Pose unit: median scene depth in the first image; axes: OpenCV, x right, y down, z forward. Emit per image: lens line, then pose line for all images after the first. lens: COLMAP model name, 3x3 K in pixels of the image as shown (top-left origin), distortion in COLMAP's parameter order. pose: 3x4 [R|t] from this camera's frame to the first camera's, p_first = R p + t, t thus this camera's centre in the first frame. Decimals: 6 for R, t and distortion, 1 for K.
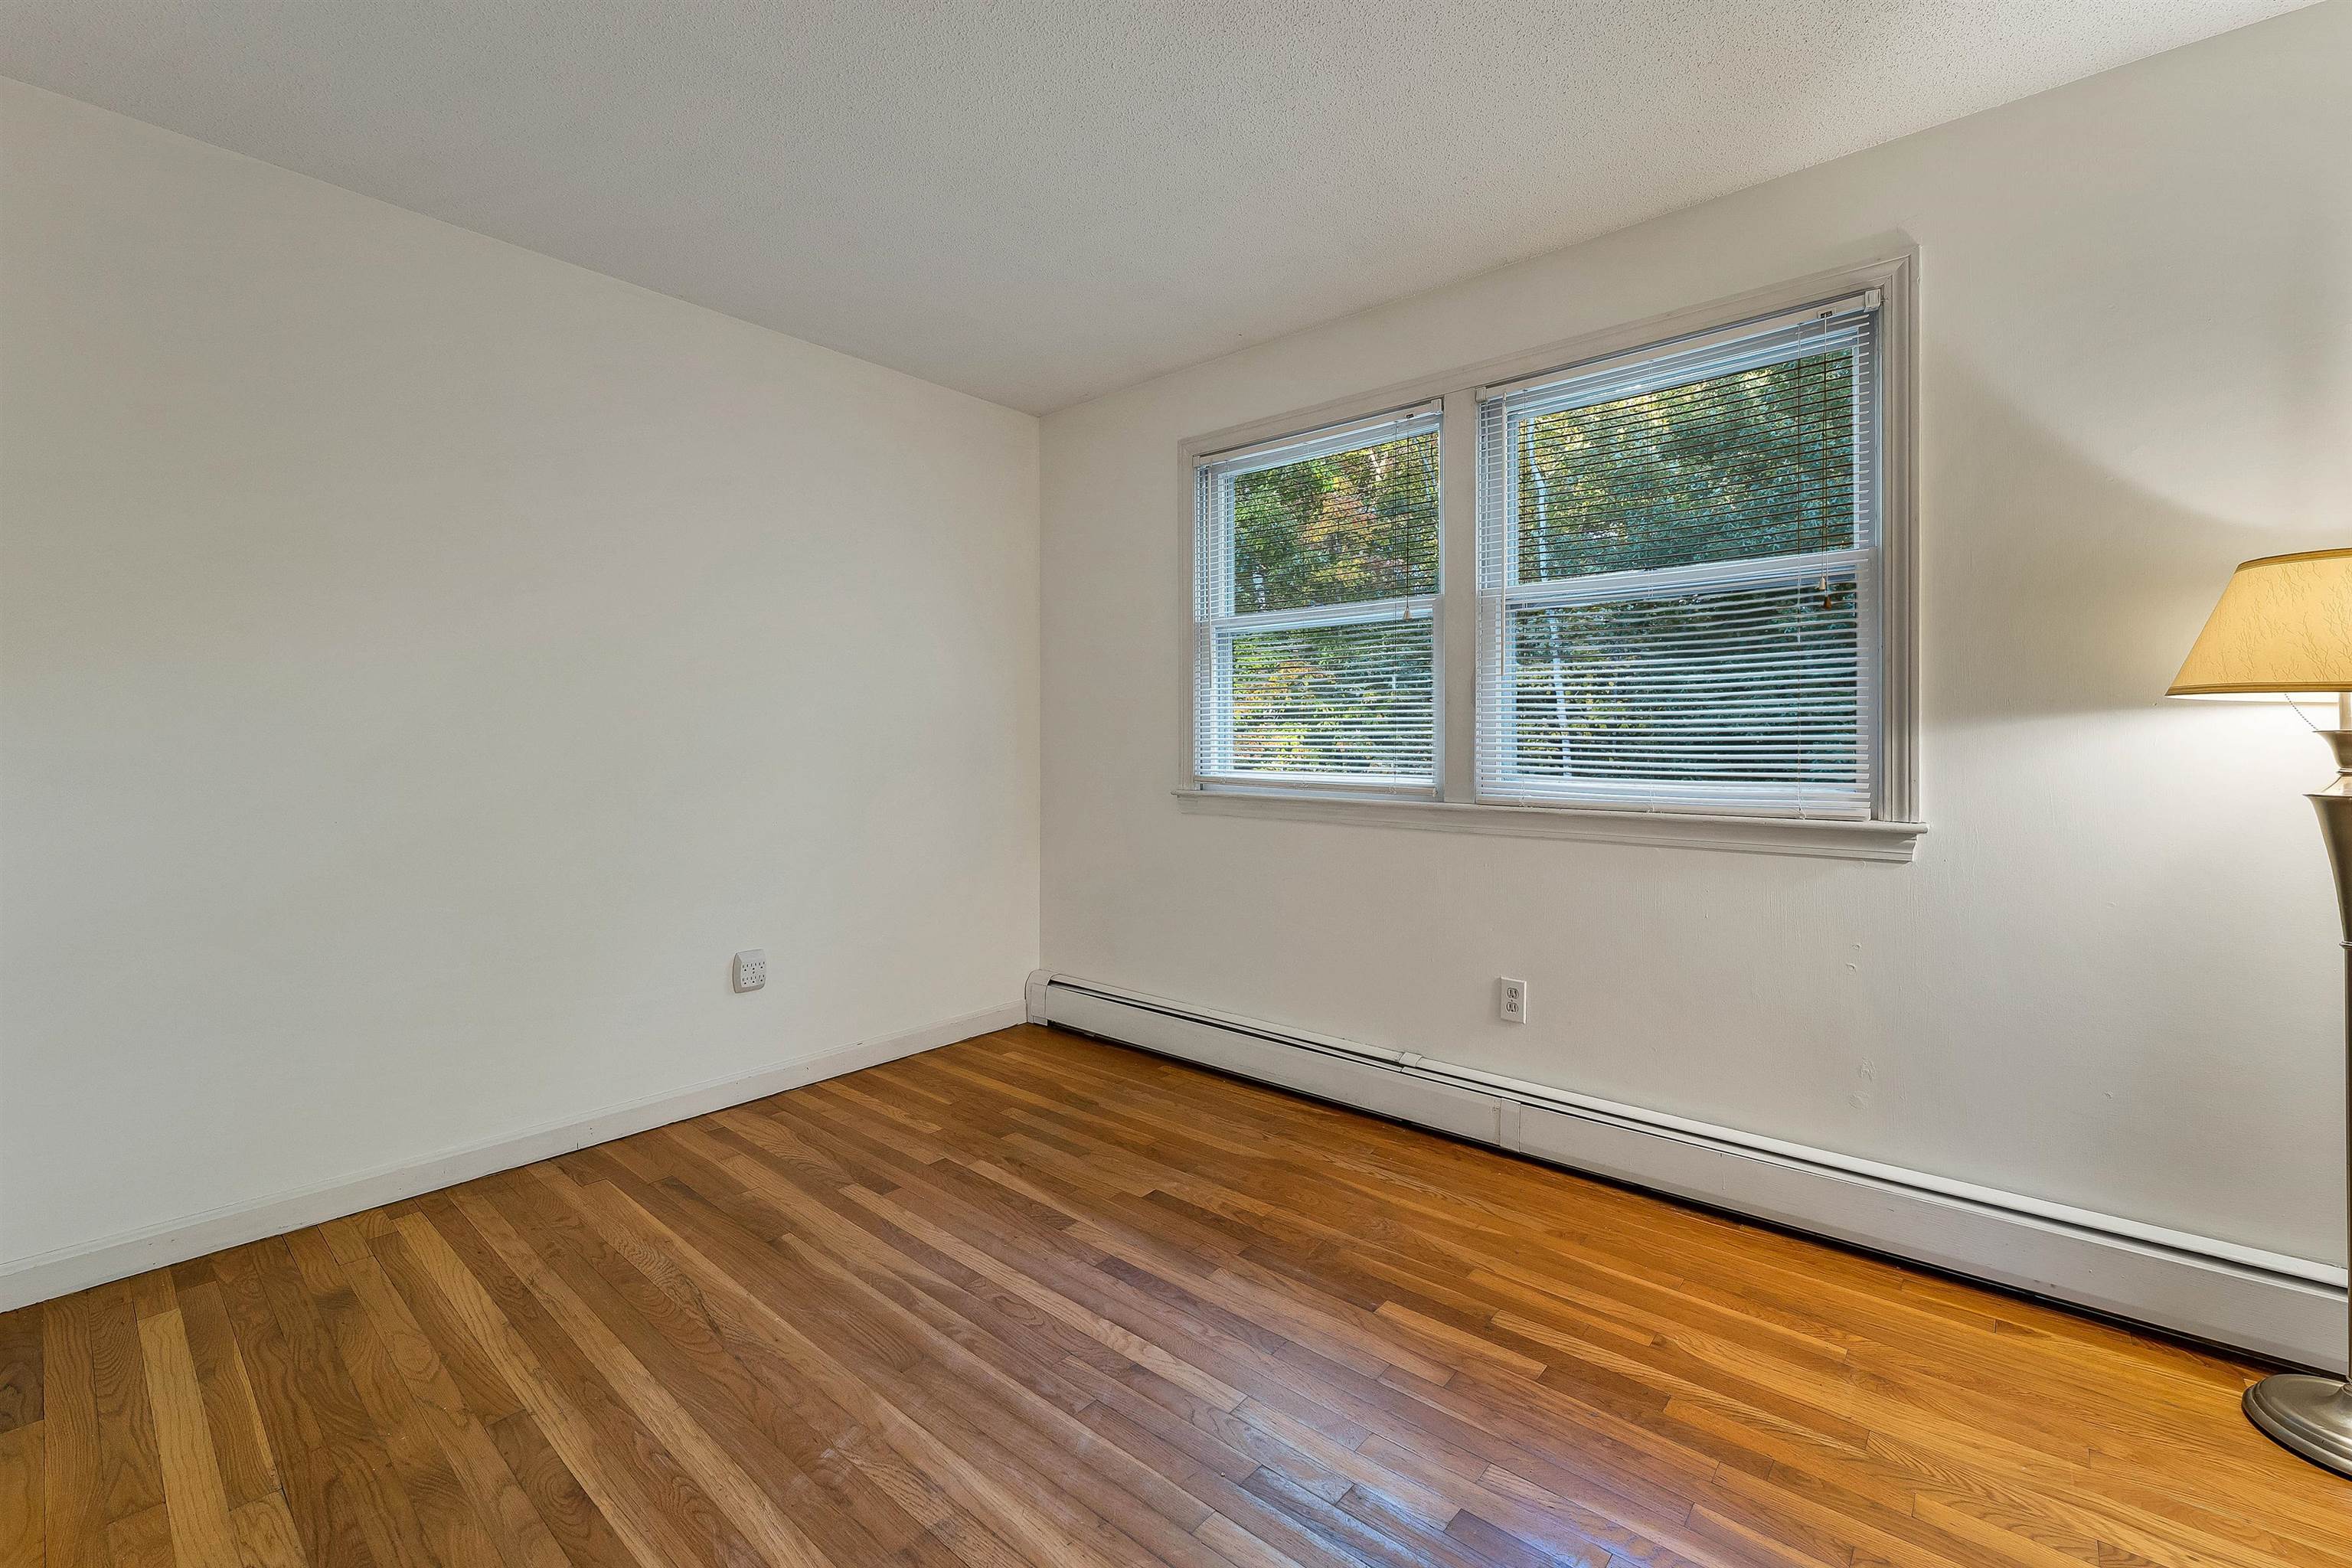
lens RADIAL K [[988.3, 0, 1177.5], [0, 988.3, 765.2], [0, 0, 1]] dist [0.002224, -0.000327]
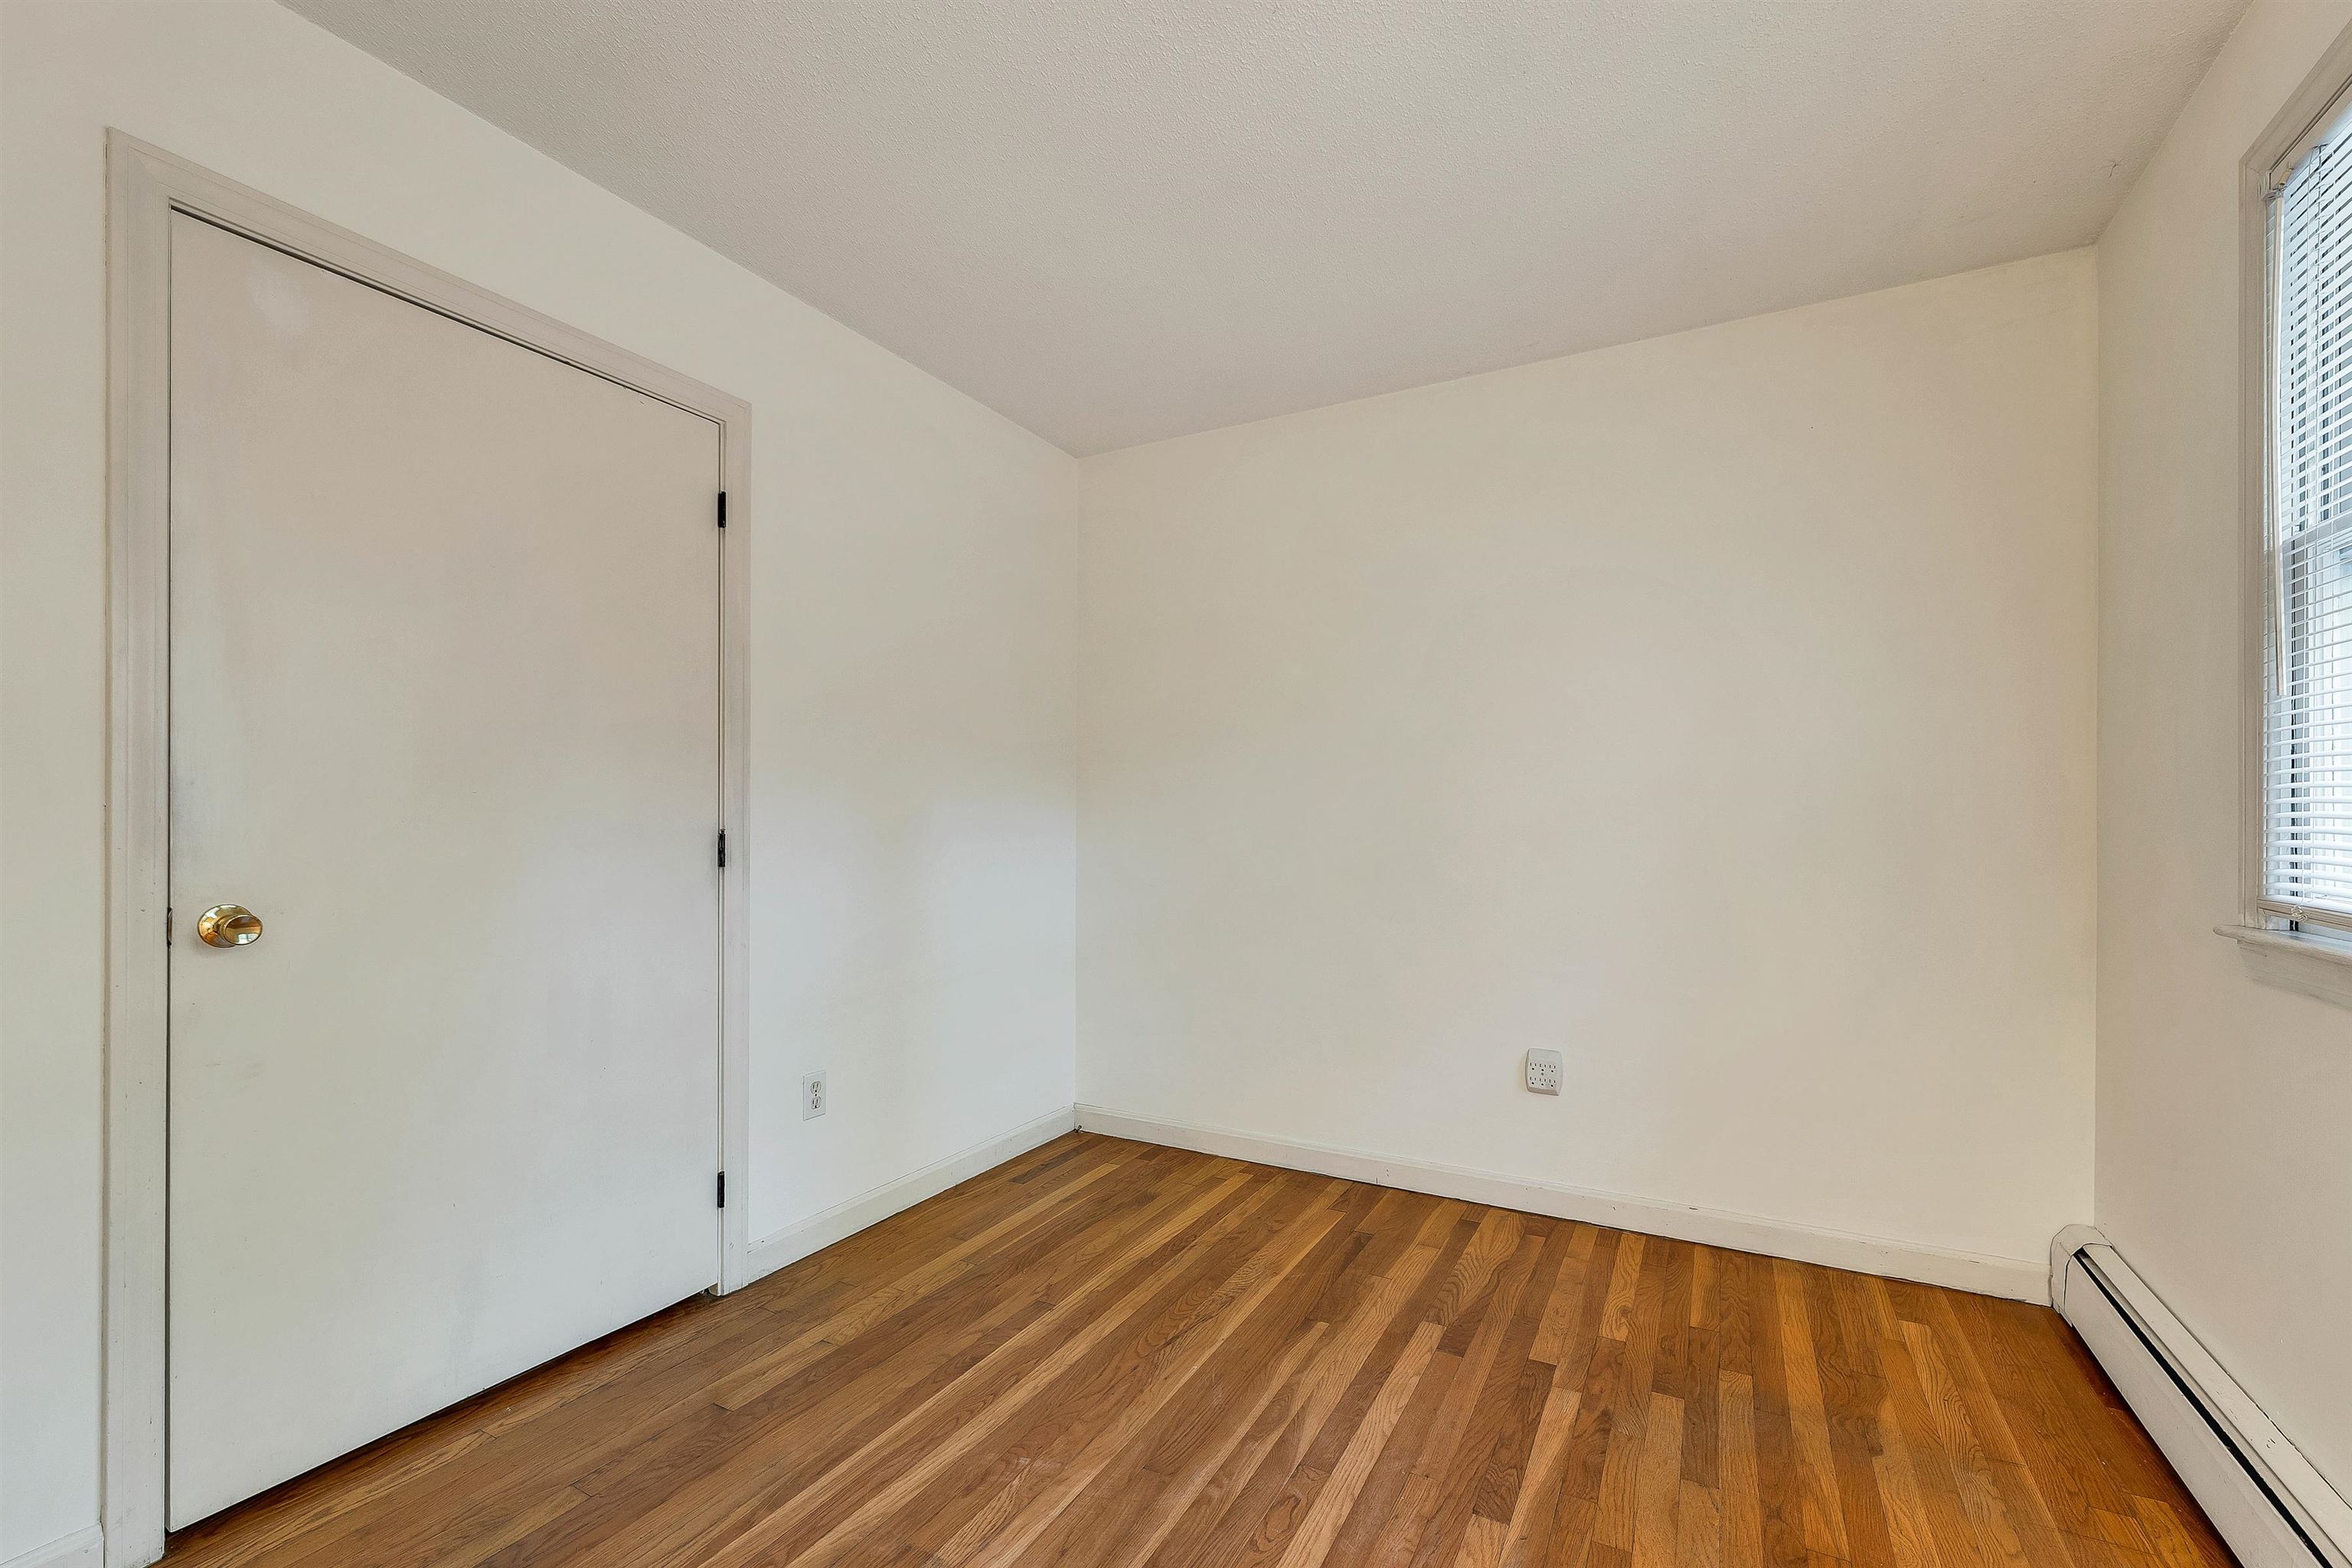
lens RADIAL K [[988.3, 0, 1175.1], [0, 988.3, 805.2], [0, 0, 1]] dist [0.002224, -0.000327]
pose [[0.208601, -0.013398, -0.977909, 0.508668], [-0.025399, 0.999495, -0.019112, -0.017783], [0.977671, 0.028825, 0.208155, 0.591902]]
